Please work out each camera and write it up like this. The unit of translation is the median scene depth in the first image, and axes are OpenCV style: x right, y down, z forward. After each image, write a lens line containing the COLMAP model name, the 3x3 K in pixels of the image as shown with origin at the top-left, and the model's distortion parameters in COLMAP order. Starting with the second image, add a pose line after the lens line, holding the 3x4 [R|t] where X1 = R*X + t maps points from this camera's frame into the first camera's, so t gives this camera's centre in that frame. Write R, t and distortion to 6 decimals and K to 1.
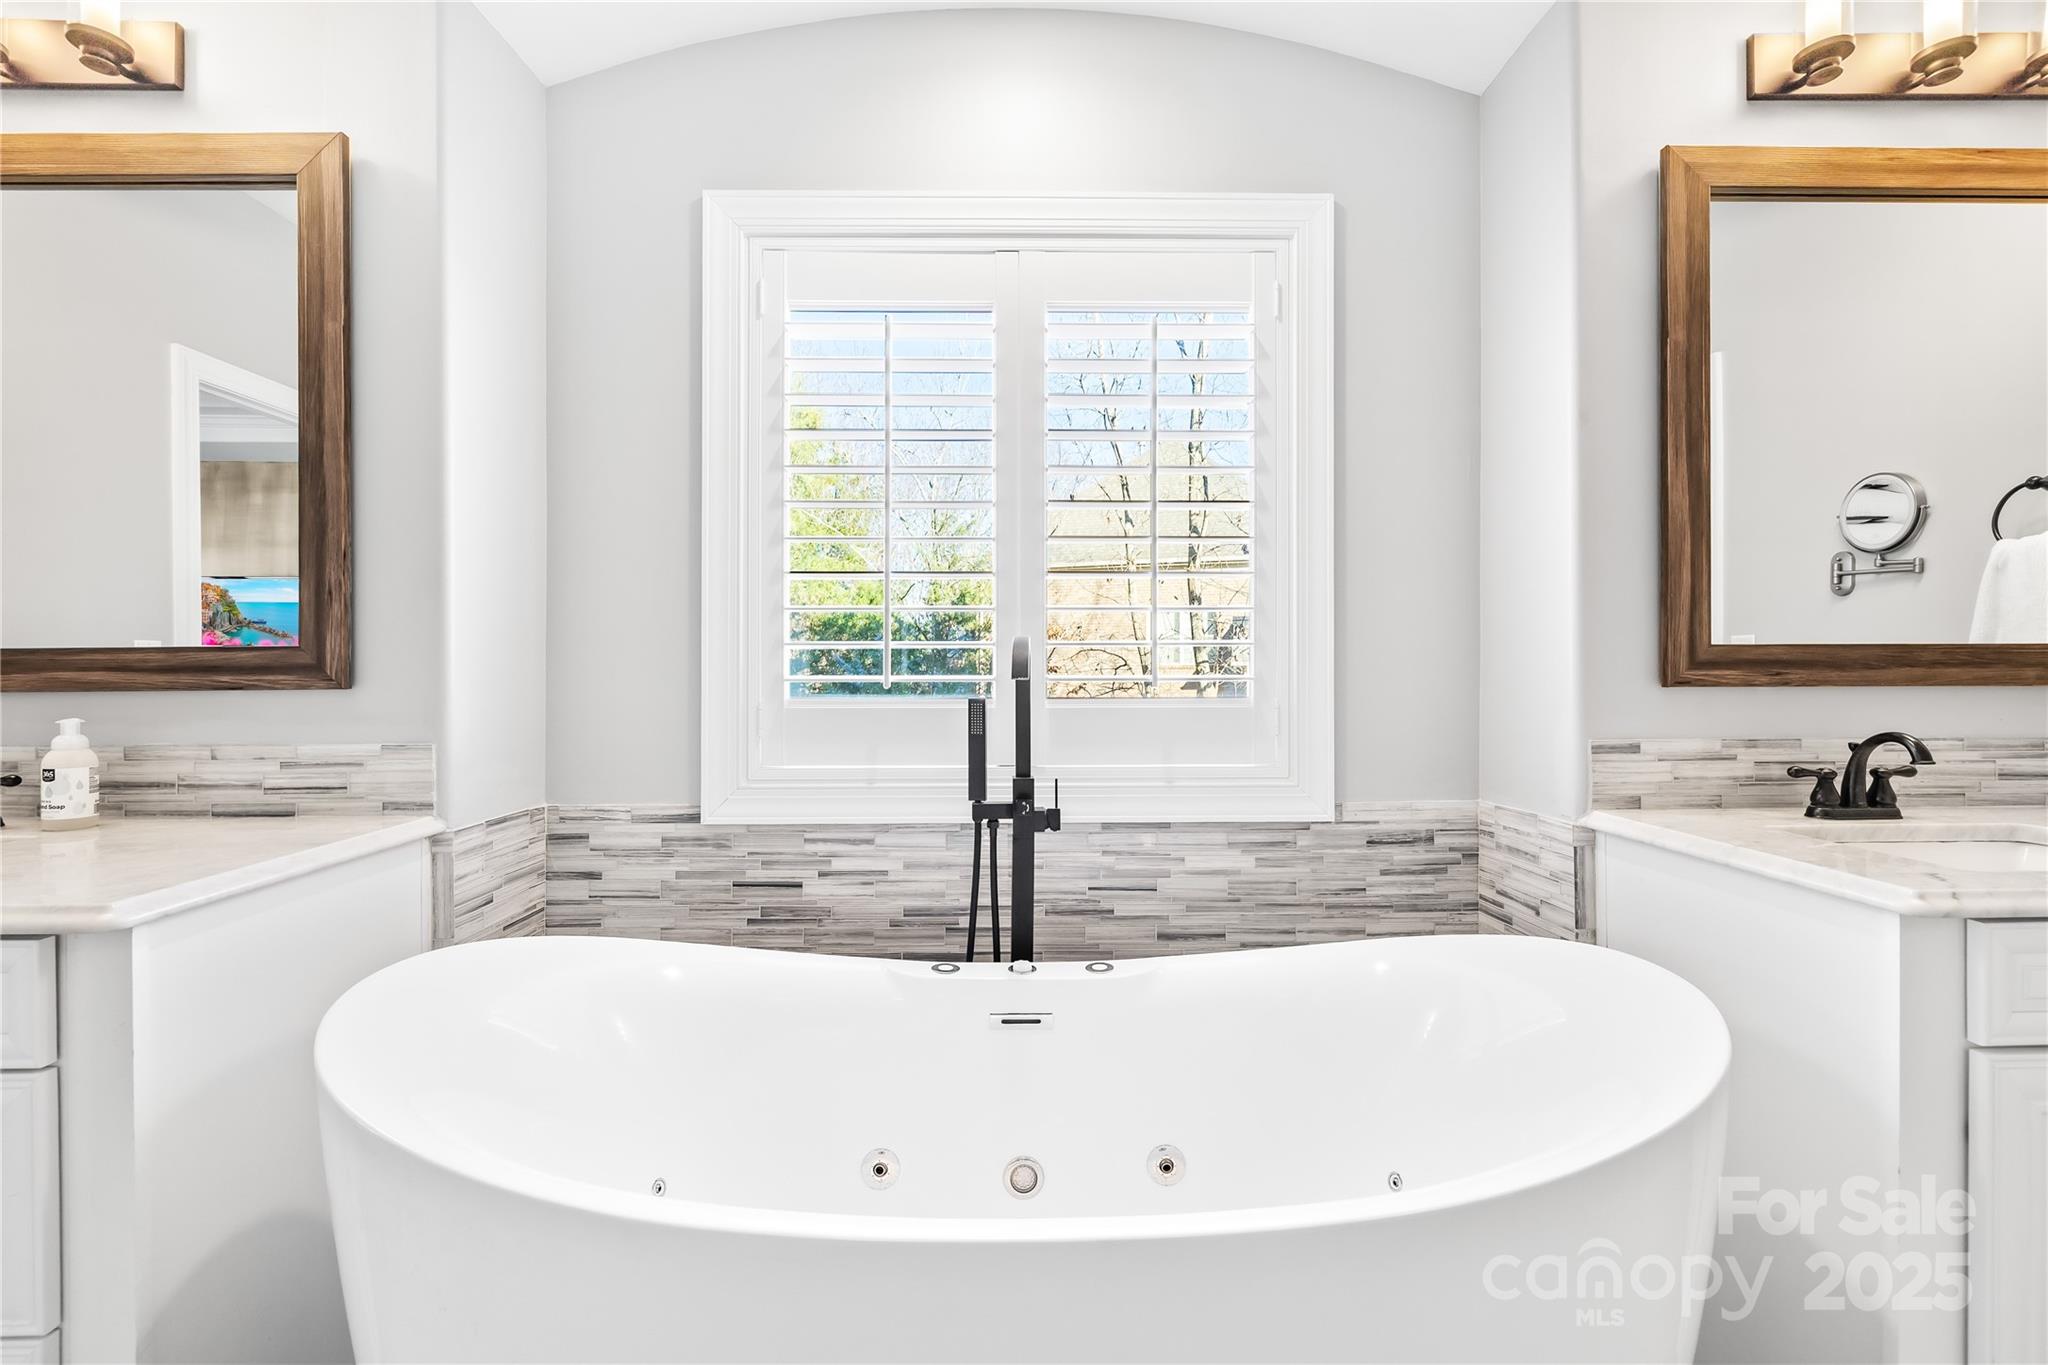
lens RADIAL K [[870.4, 0, 1026.3], [0, 870.4, 671.1], [0, 0, 1]] dist [-0.003445, -0.000779]
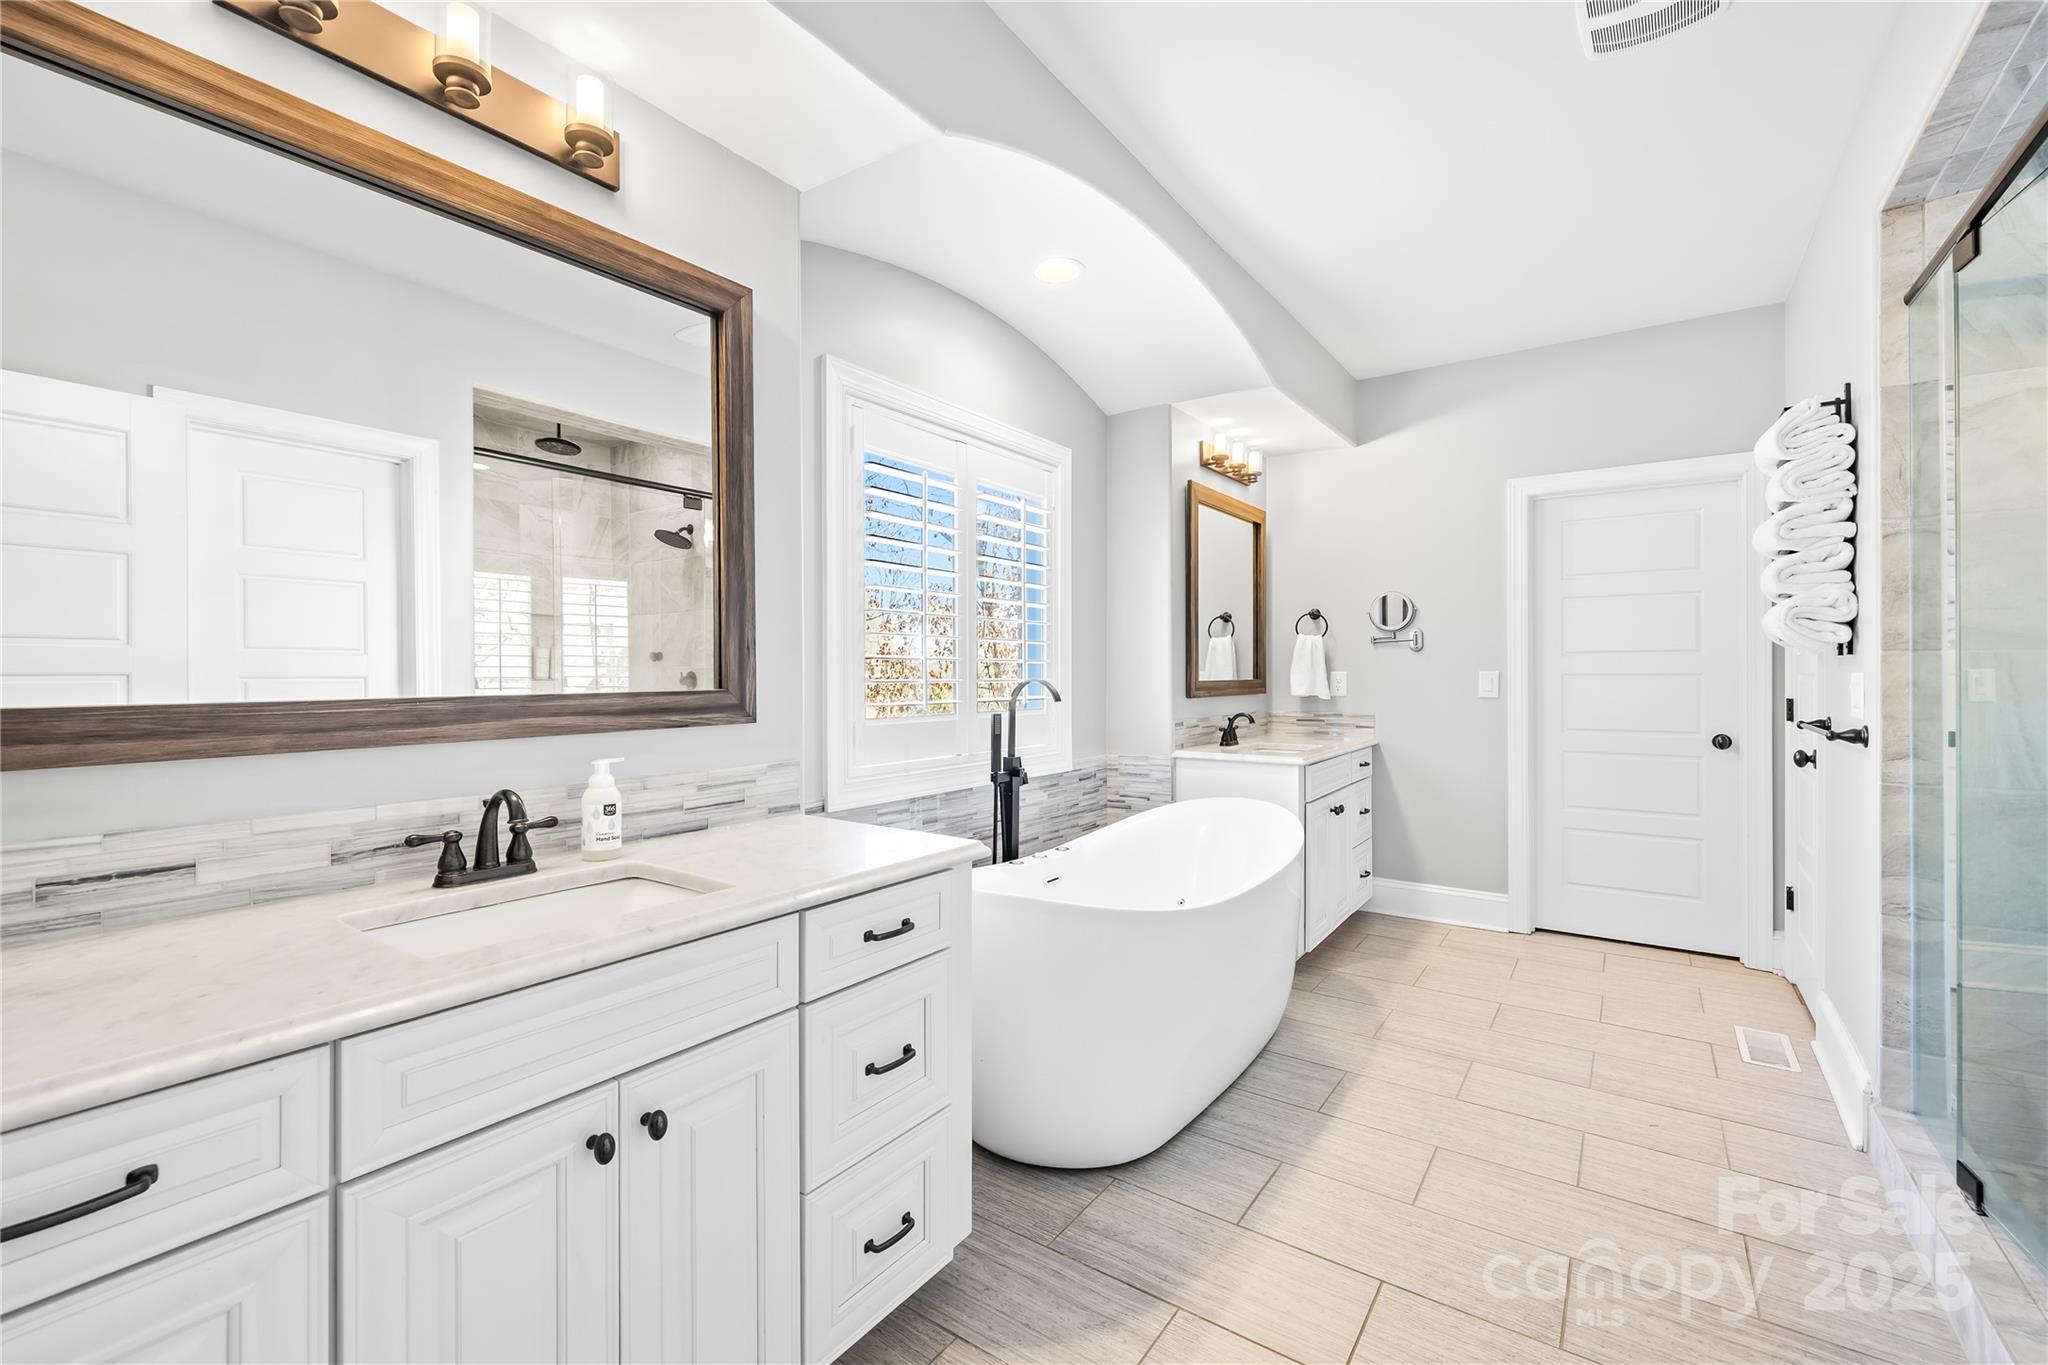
lens RADIAL K [[870.4, 0, 1026.3], [0, 870.4, 671.1], [0, 0, 1]] dist [-0.003445, -0.000779]
pose [[0.589245, 0.002857, 0.807950, -1.551817], [0.005988, 0.999951, -0.007903, -0.041758], [-0.807933, 0.009495, 0.589198, -0.081856]]
